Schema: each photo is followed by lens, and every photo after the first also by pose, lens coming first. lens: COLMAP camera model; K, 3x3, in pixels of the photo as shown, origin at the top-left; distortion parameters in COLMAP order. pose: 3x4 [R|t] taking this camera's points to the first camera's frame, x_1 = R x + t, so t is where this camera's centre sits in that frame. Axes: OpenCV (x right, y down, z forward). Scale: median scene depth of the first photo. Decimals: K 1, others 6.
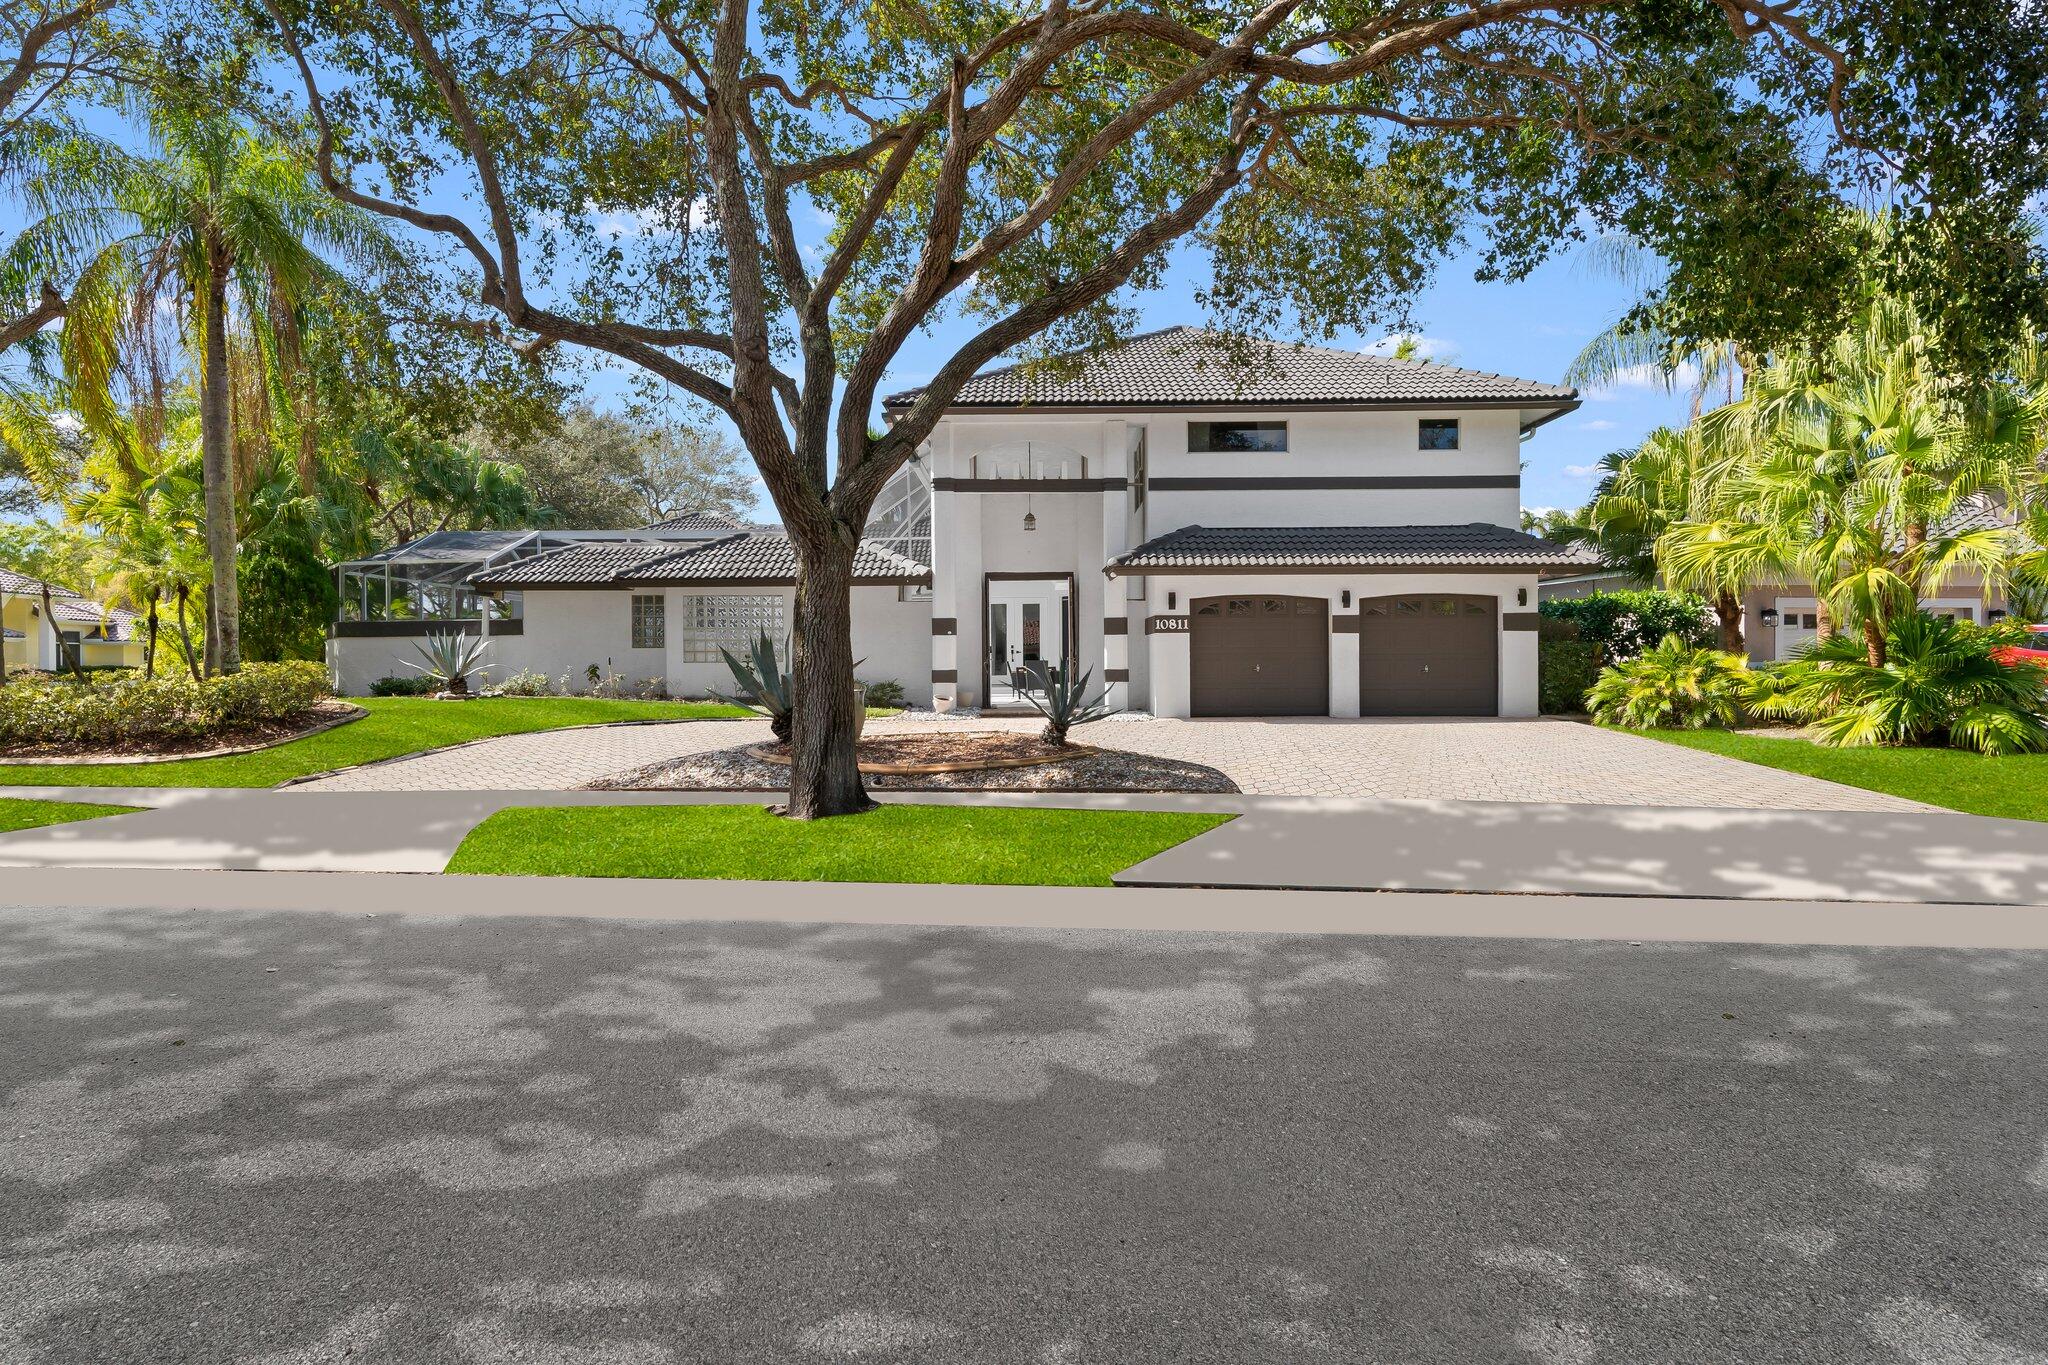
lens RADIAL K [[1204.8, 0, 1024.0], [0, 1204.8, 682.5], [0, 0, 1]] dist [-0.000691, 0.000236]
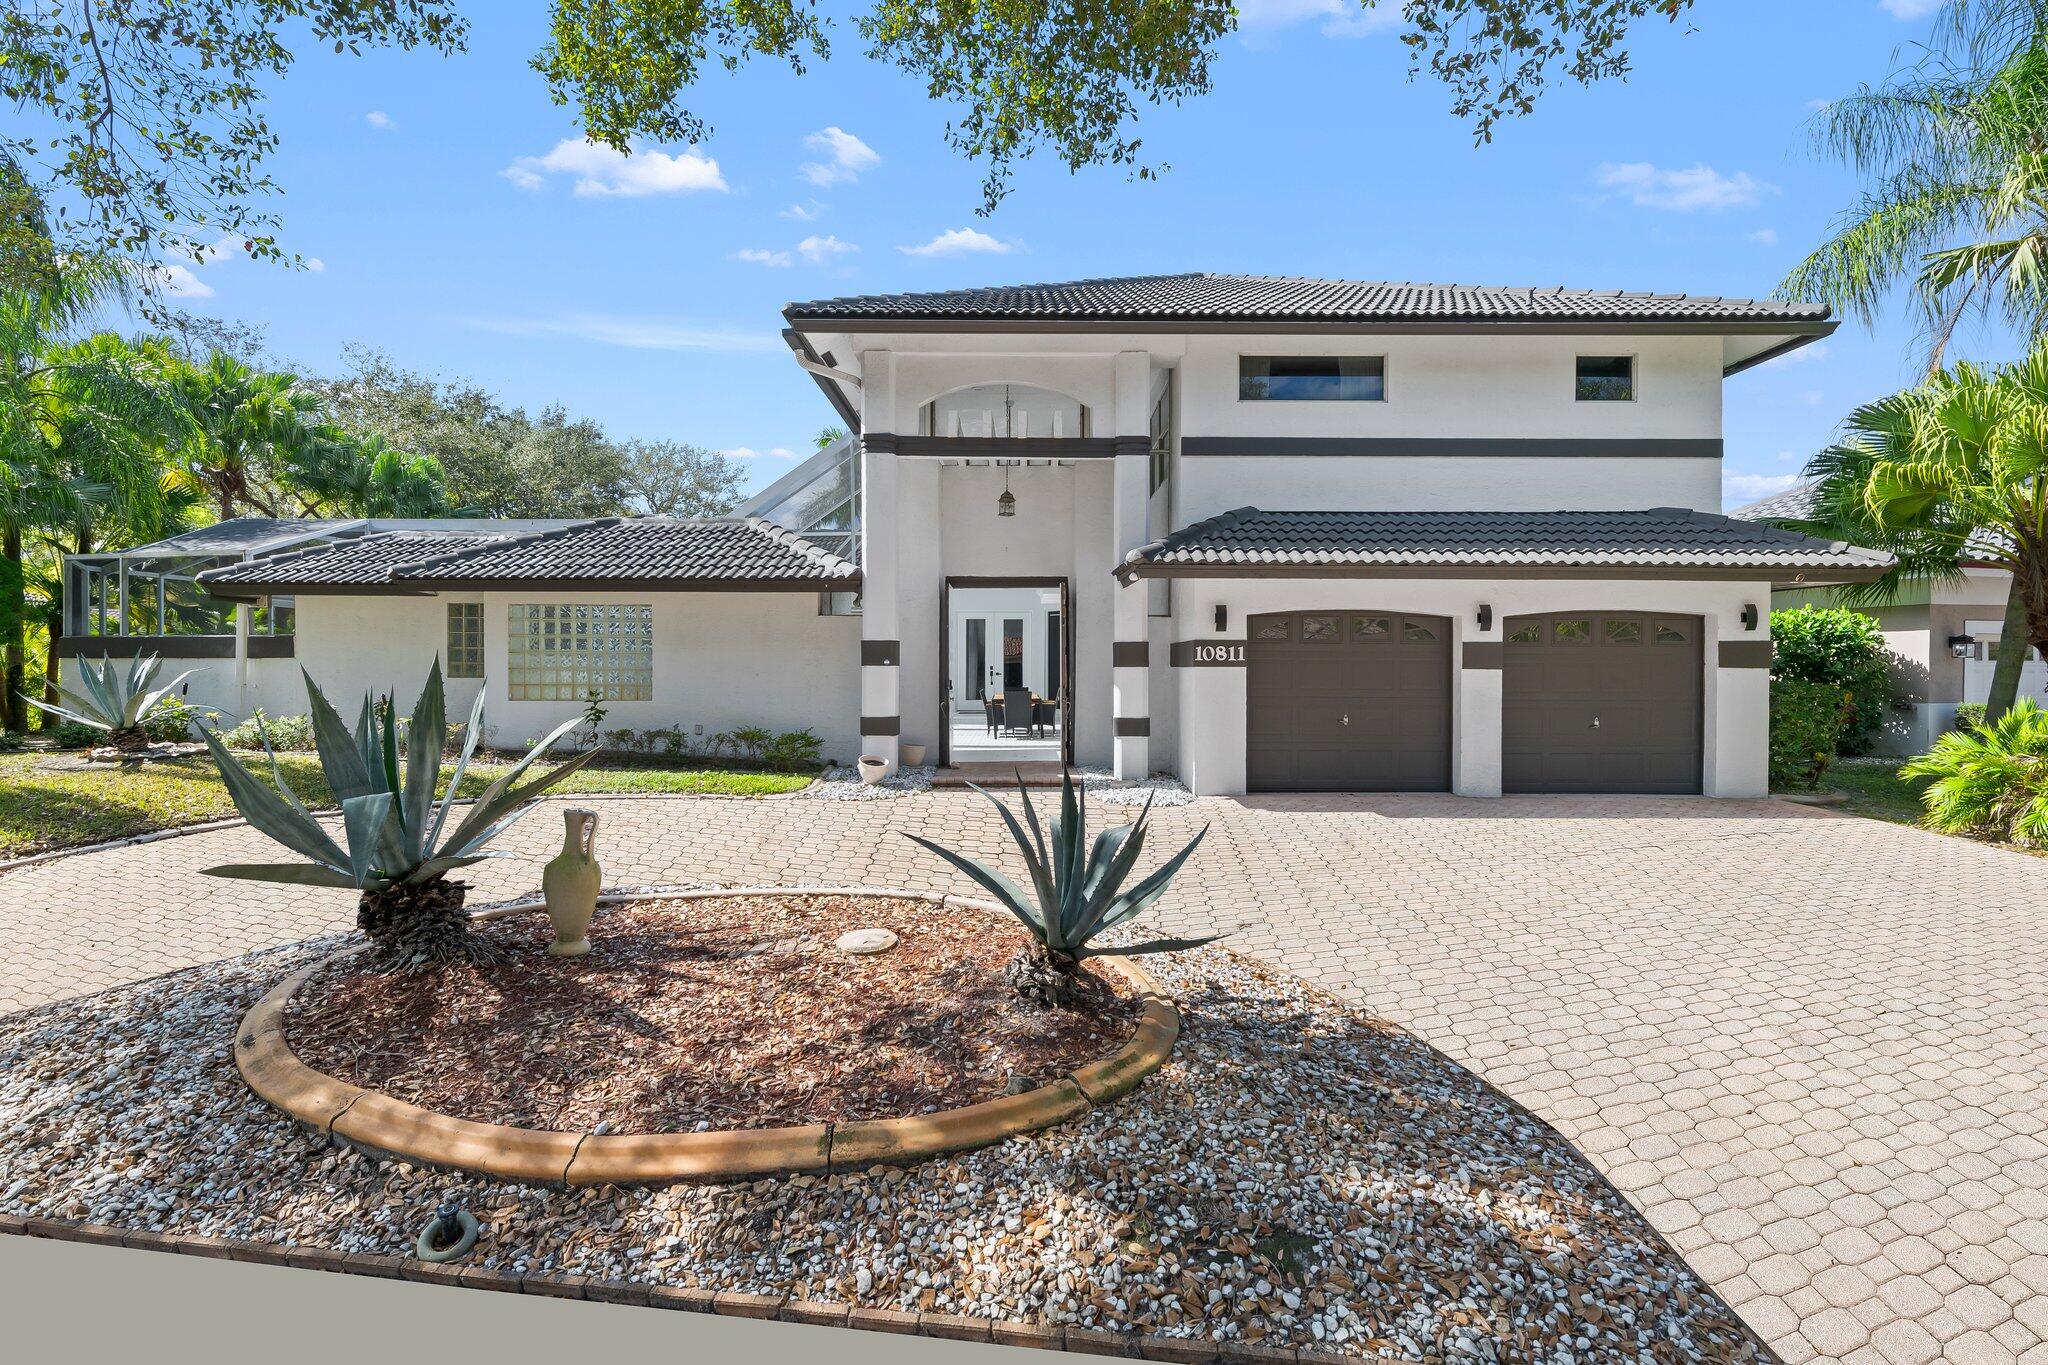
lens RADIAL K [[925.4, 0, 1024.0], [0, 925.4, 682.5], [0, 0, 1]] dist [0.000633, -0.000098]
pose [[0.999865, 0.007911, 0.014382, 0.008131], [-0.007962, 0.999962, 0.003503, -0.032252], [-0.014354, -0.003617, 0.999890, 0.477835]]
